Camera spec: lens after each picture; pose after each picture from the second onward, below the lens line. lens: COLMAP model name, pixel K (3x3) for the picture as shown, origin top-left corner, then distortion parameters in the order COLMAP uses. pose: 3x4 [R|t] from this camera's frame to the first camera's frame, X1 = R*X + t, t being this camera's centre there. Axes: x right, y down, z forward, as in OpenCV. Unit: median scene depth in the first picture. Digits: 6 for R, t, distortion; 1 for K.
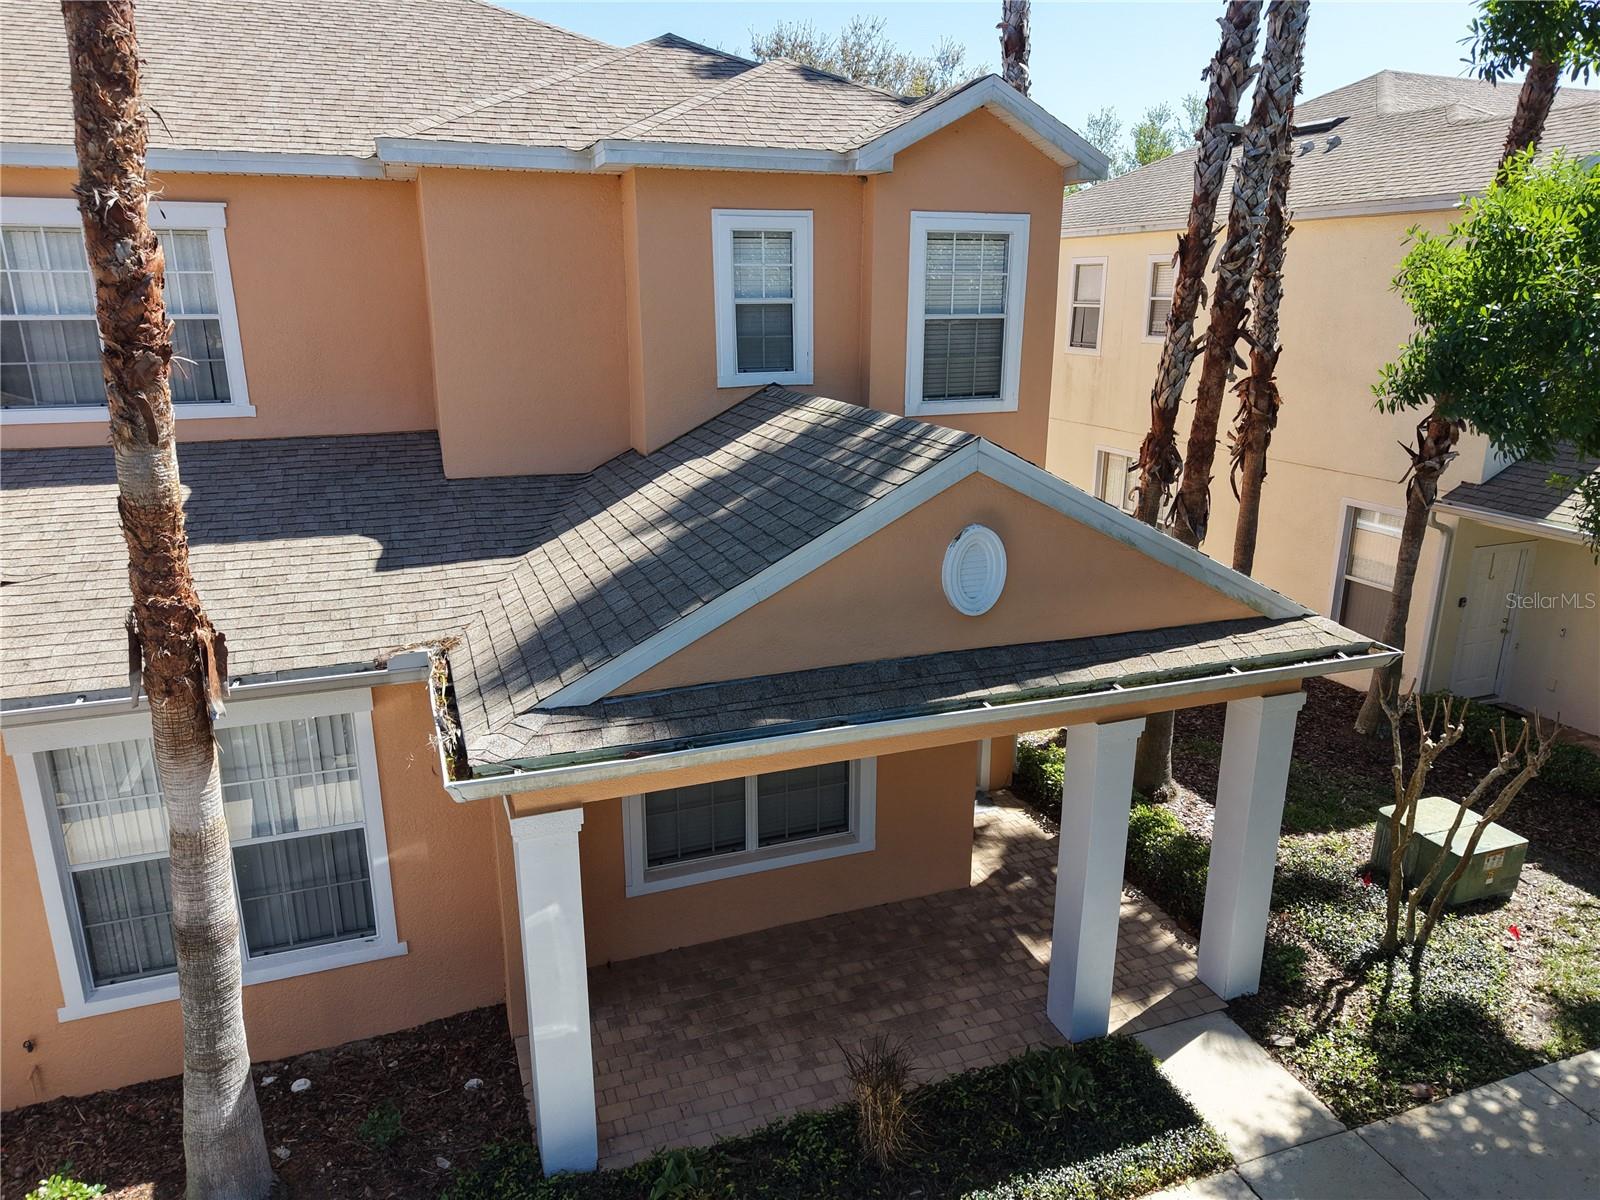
lens RADIAL K [[1078.8, 0, 808.9], [0, 1078.8, 603.8], [0, 0, 1]] dist [0.016676, -0.023723]
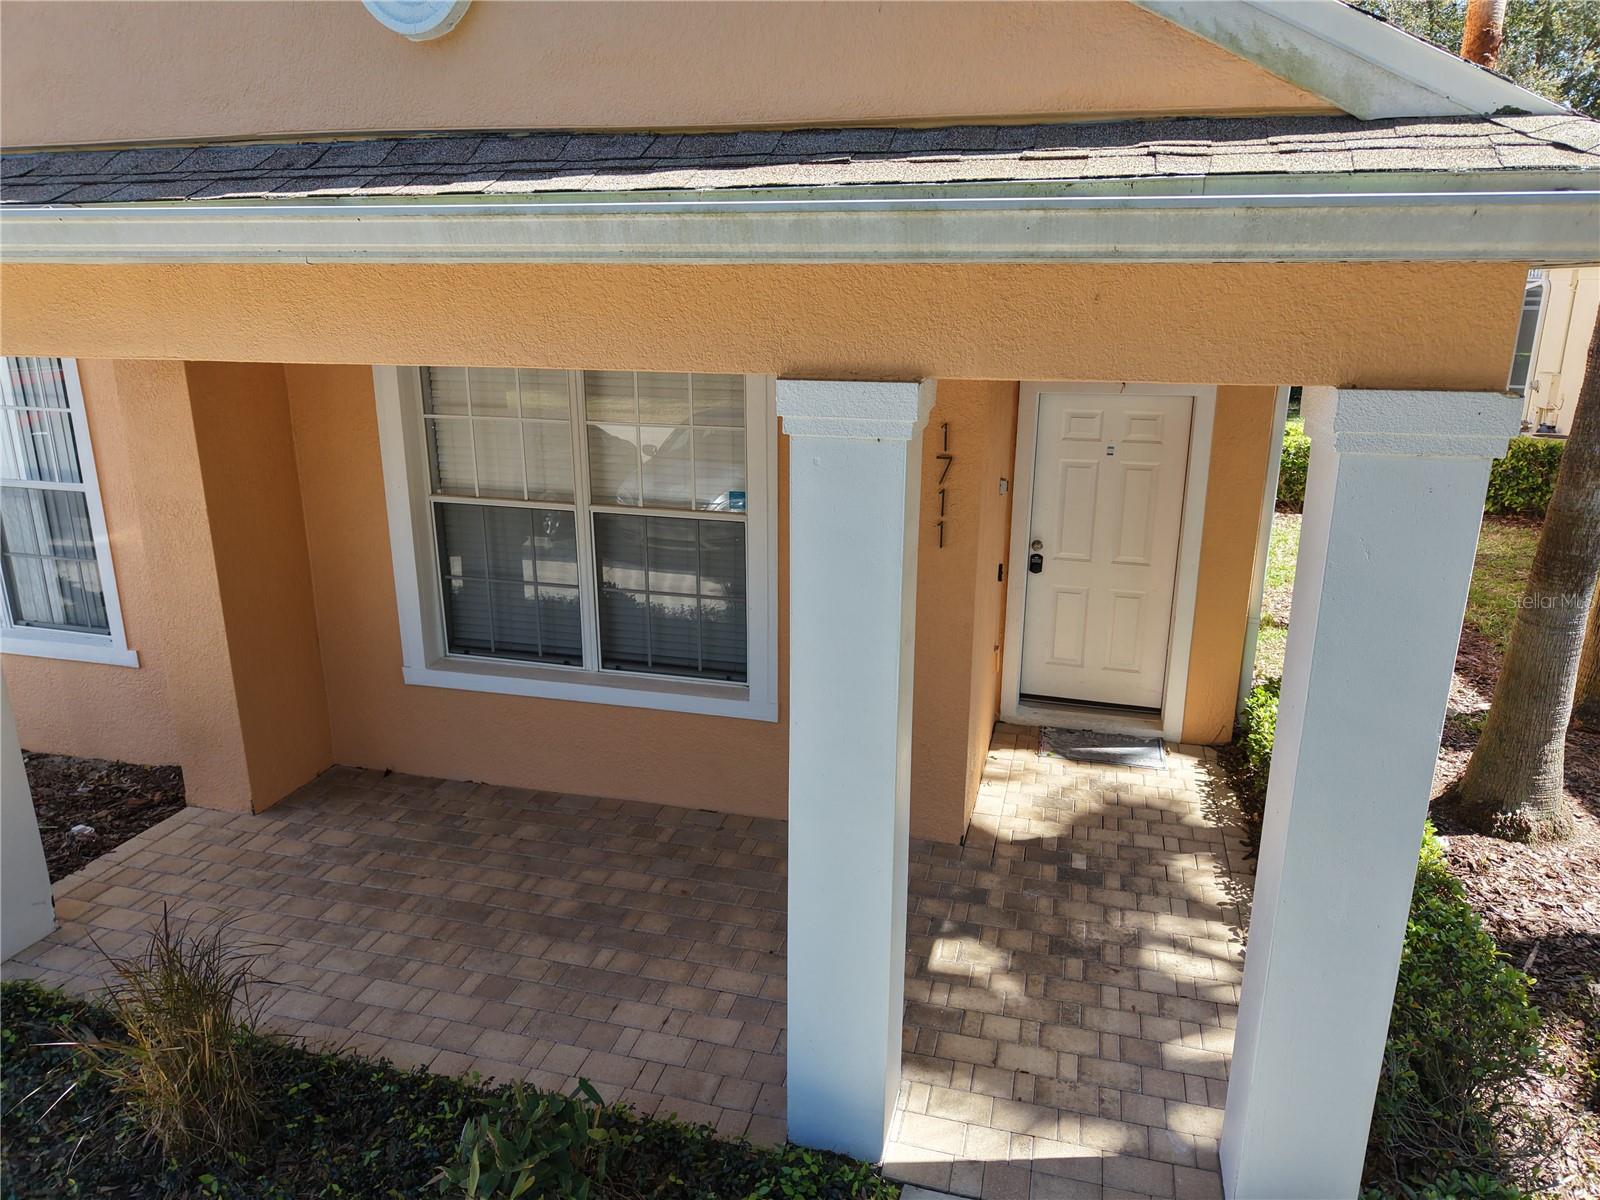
lens RADIAL K [[1078.8, 0, 798.5], [0, 1078.8, 608.3], [0, 0, 1]] dist [0.016676, -0.023723]
pose [[0.812190, 0.162904, -0.560187, 0.436066], [-0.161895, 0.985445, 0.051847, 0.147935], [0.560480, 0.048582, 0.826742, 0.568661]]
